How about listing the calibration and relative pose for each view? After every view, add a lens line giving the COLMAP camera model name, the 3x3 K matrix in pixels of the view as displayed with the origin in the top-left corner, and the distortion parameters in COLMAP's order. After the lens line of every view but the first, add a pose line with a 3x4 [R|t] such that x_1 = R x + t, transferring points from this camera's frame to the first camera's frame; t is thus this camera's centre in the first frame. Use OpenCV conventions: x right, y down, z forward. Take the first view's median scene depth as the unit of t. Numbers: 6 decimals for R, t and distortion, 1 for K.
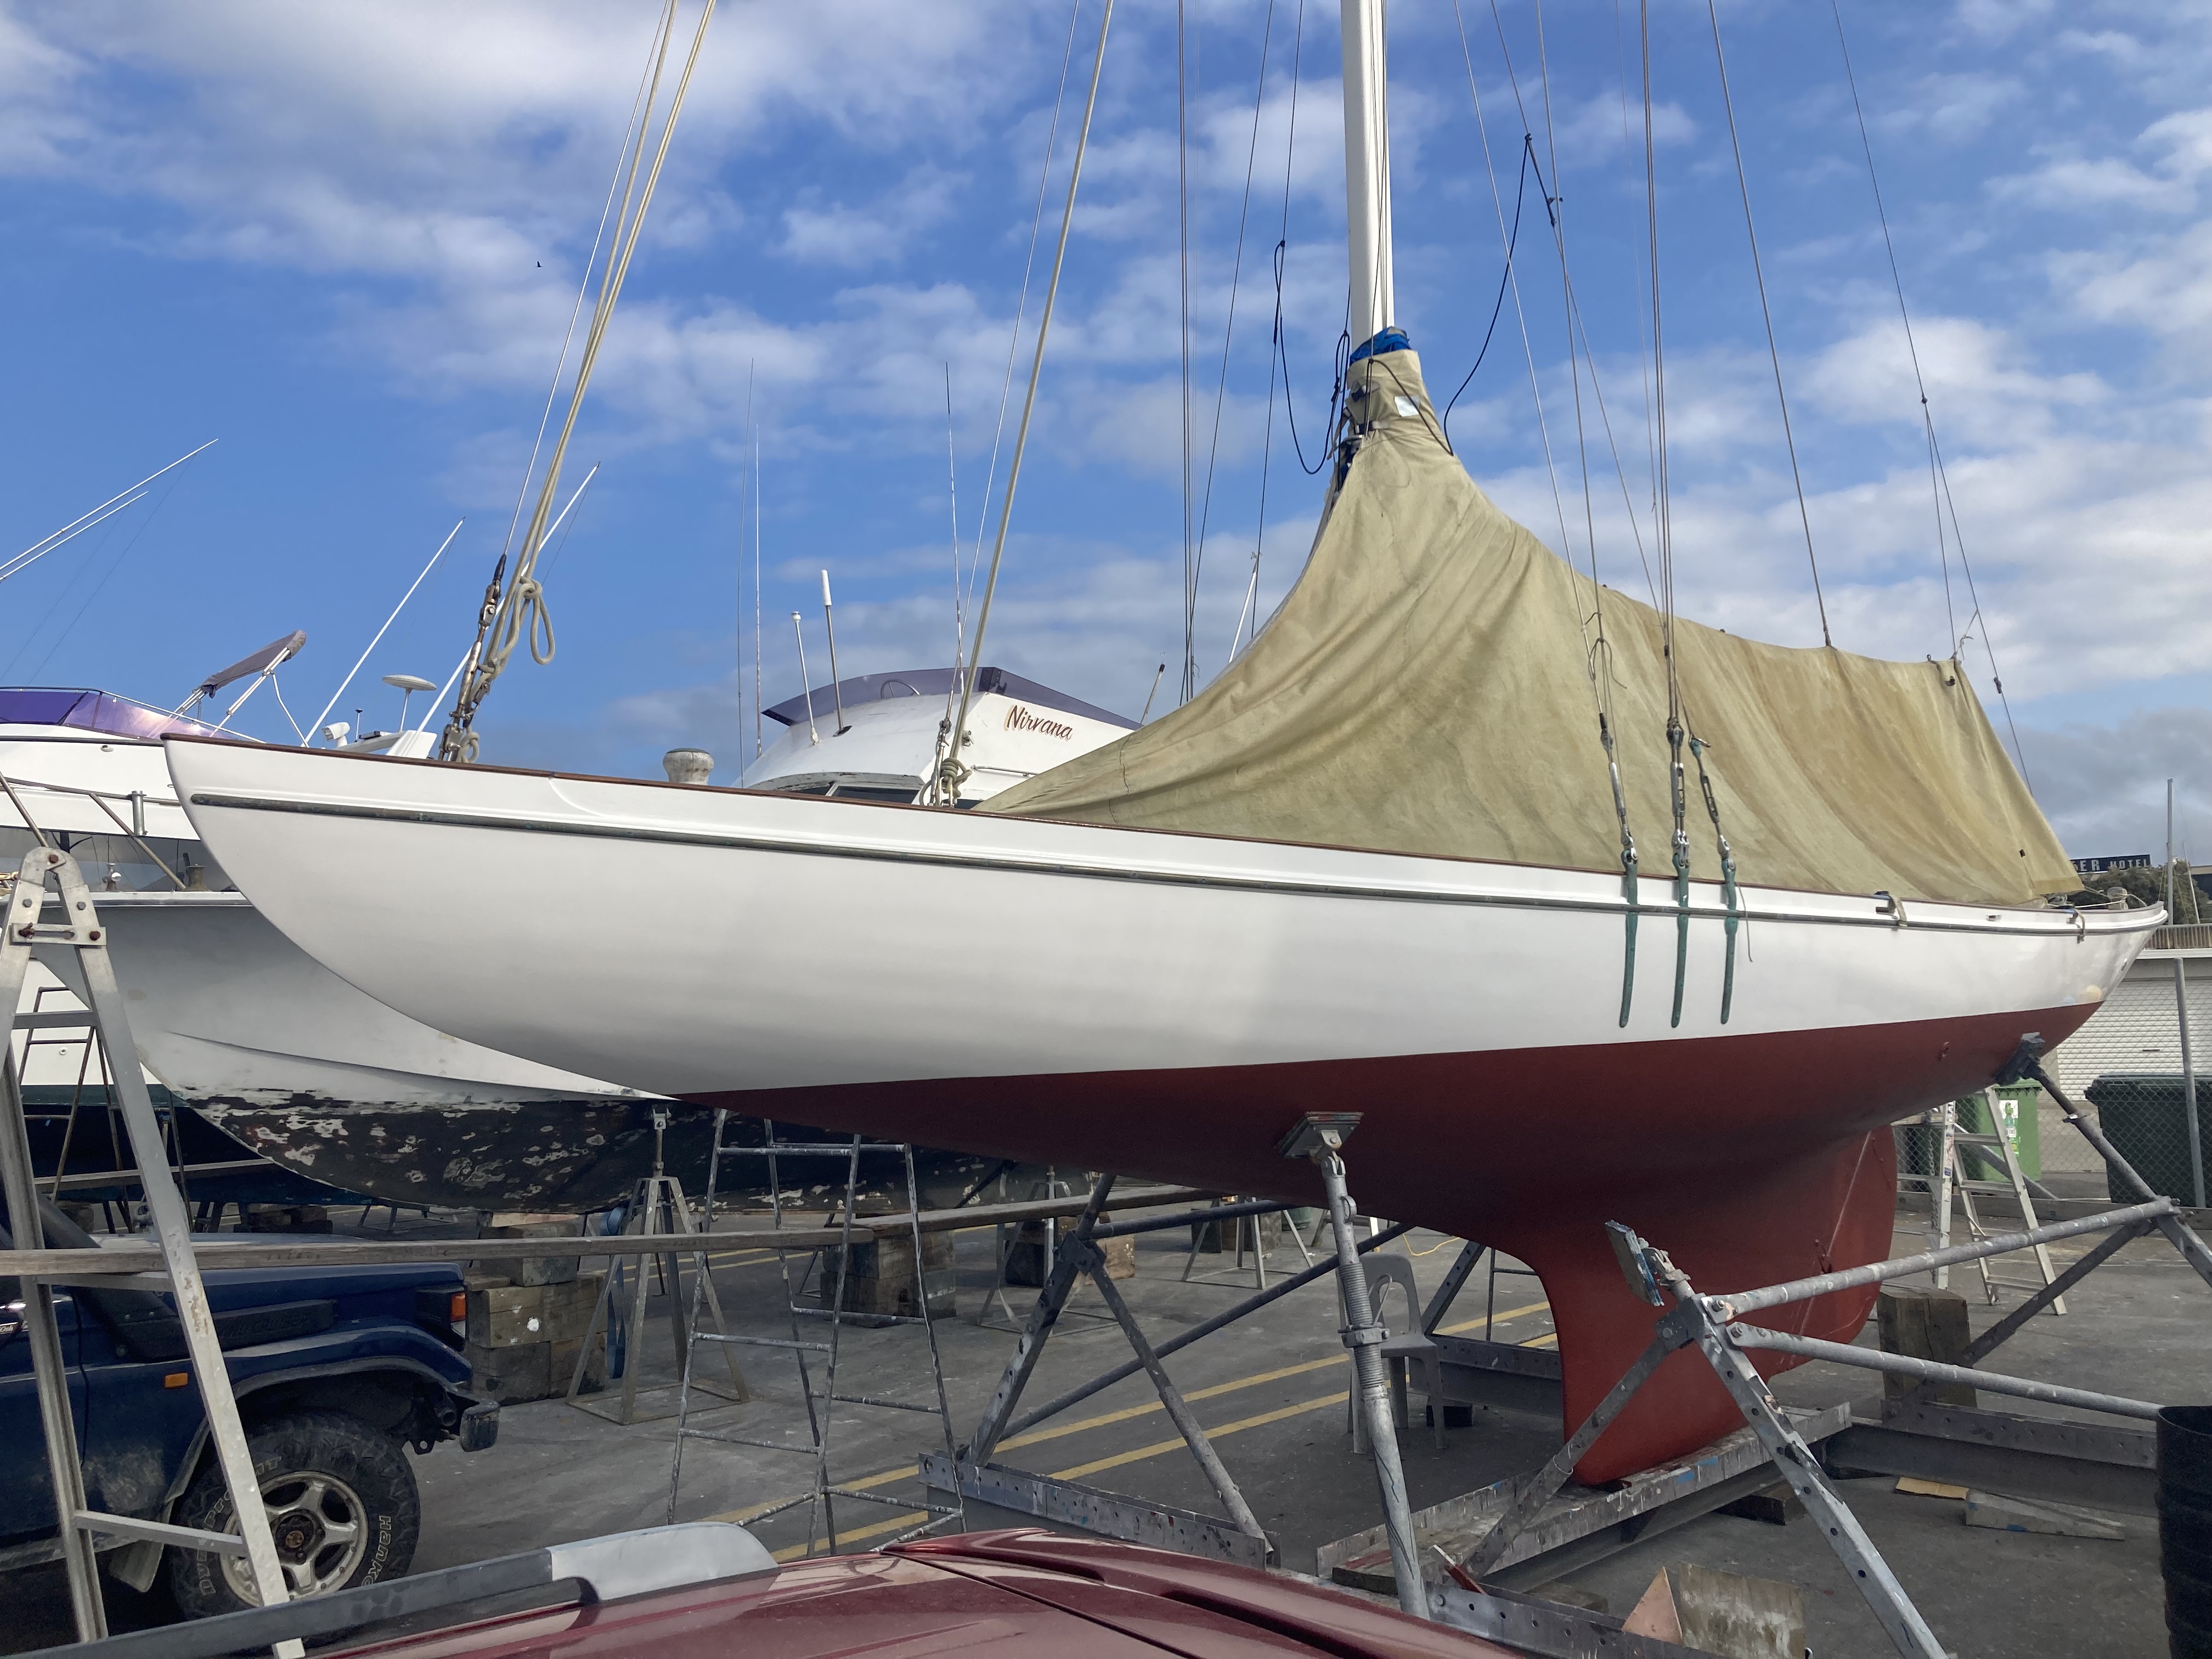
lens RADIAL K [[1832.5, 0, 1111.5], [0, 1832.5, 821.5], [0, 0, 1]] dist [0.017457, 0.013113]
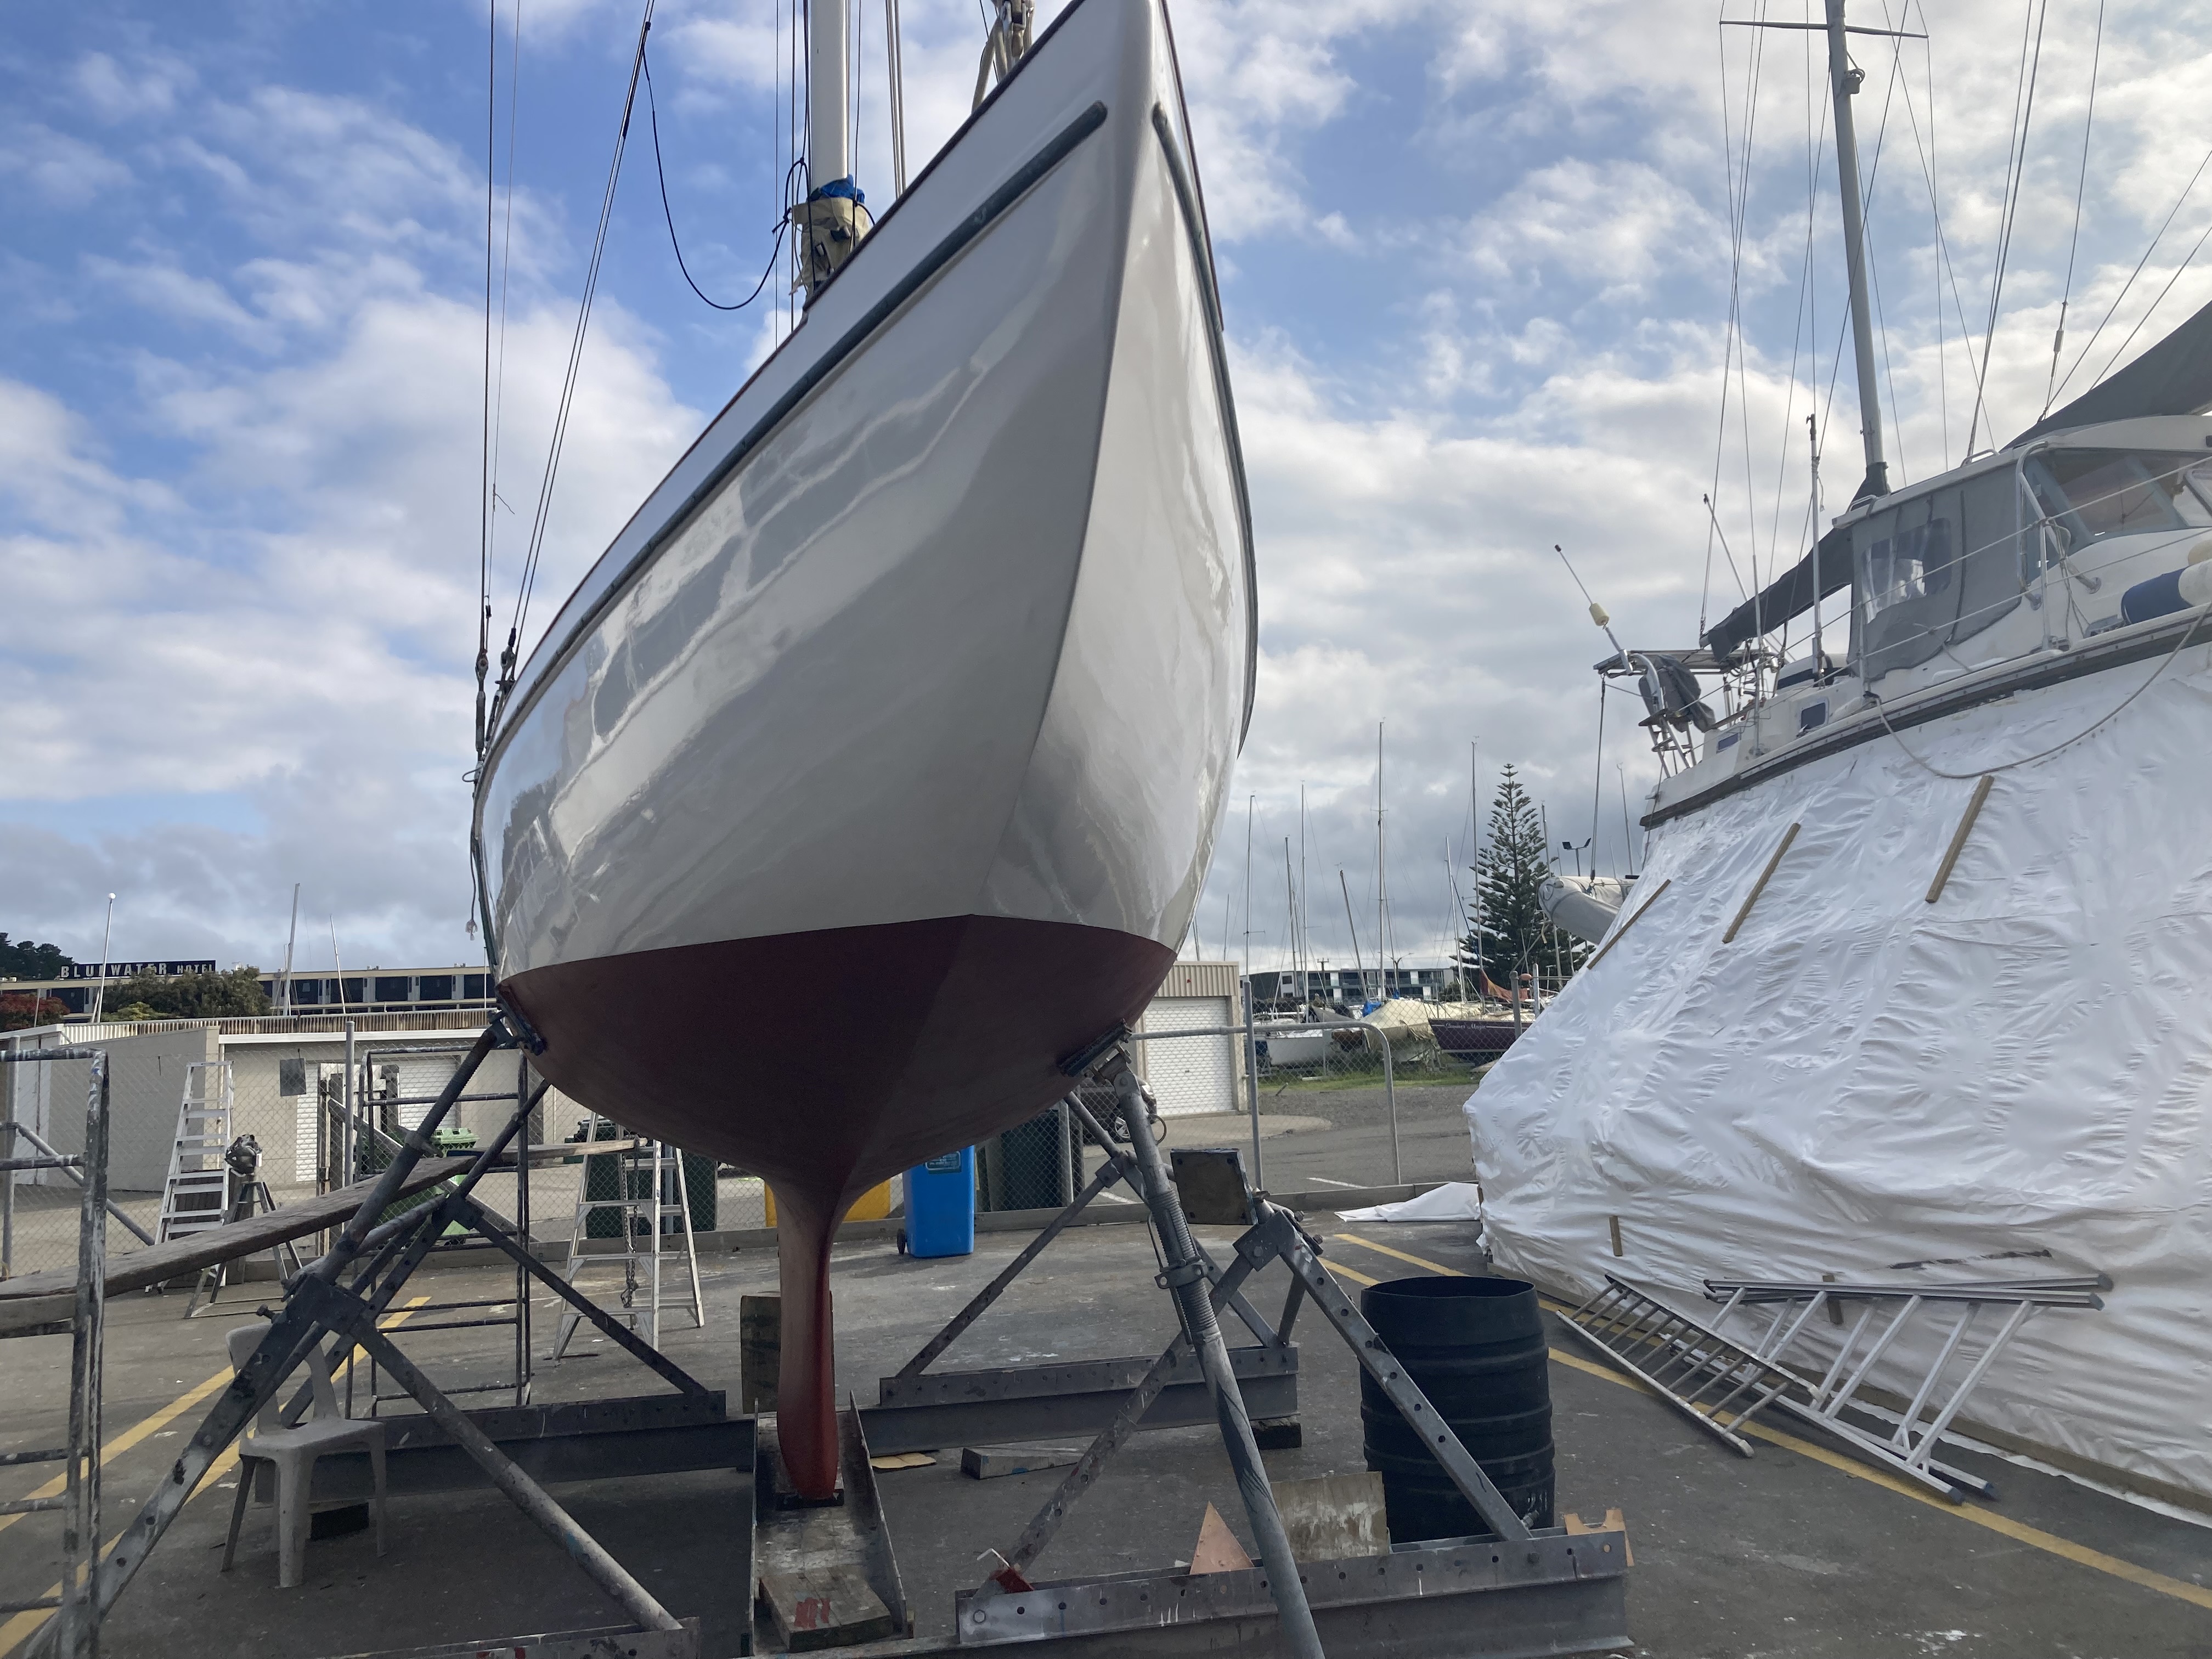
lens RADIAL K [[1832.5, 0, 1121.0], [0, 1832.5, 826.5], [0, 0, 1]] dist [0.017457, 0.013113]
pose [[0.529007, 0.108272, 0.841682, -0.419357], [-0.058302, 0.994121, -0.091238, 0.100309], [-0.846612, -0.000806, 0.532209, 0.372482]]
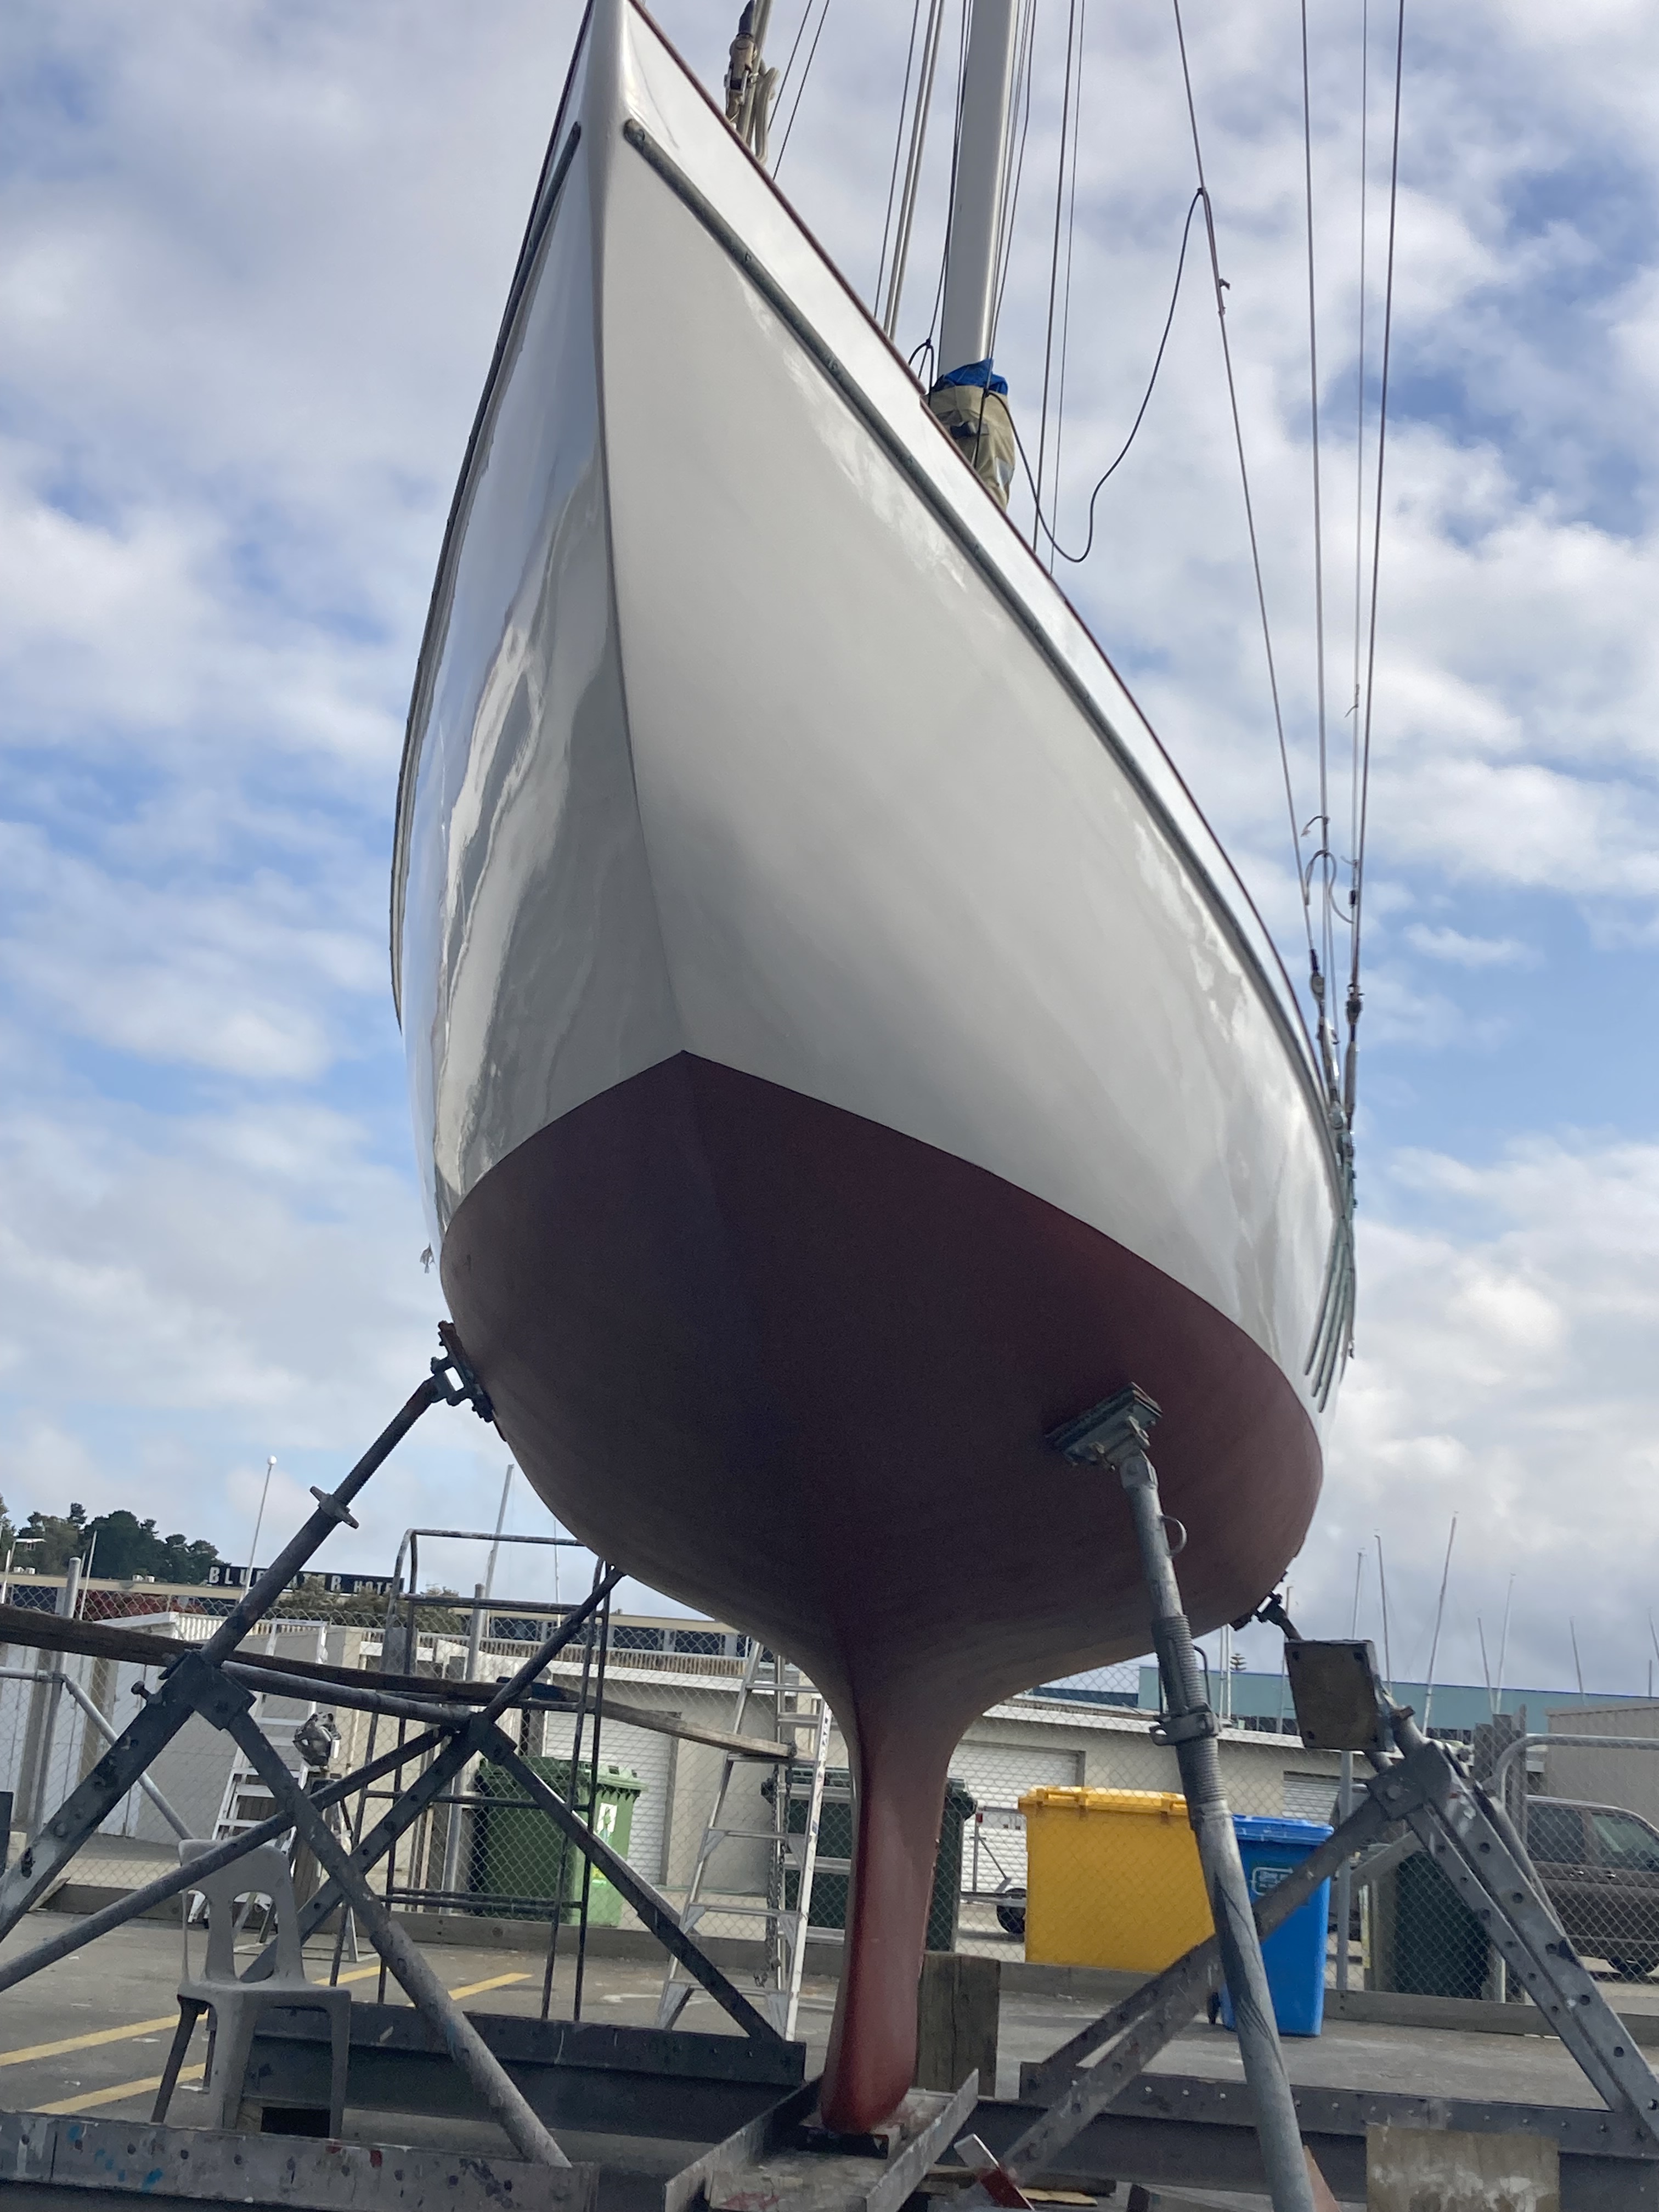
lens RADIAL K [[2921.8, 0, 879.6], [0, 2921.8, 1140.7], [0, 0, 1]] dist [0.018972, 0.000000]
pose [[0.748587, 0.232969, 0.620761, -0.421253], [-0.161970, 0.972127, -0.169513, 0.179635], [-0.642949, 0.026351, 0.765455, 0.181181]]
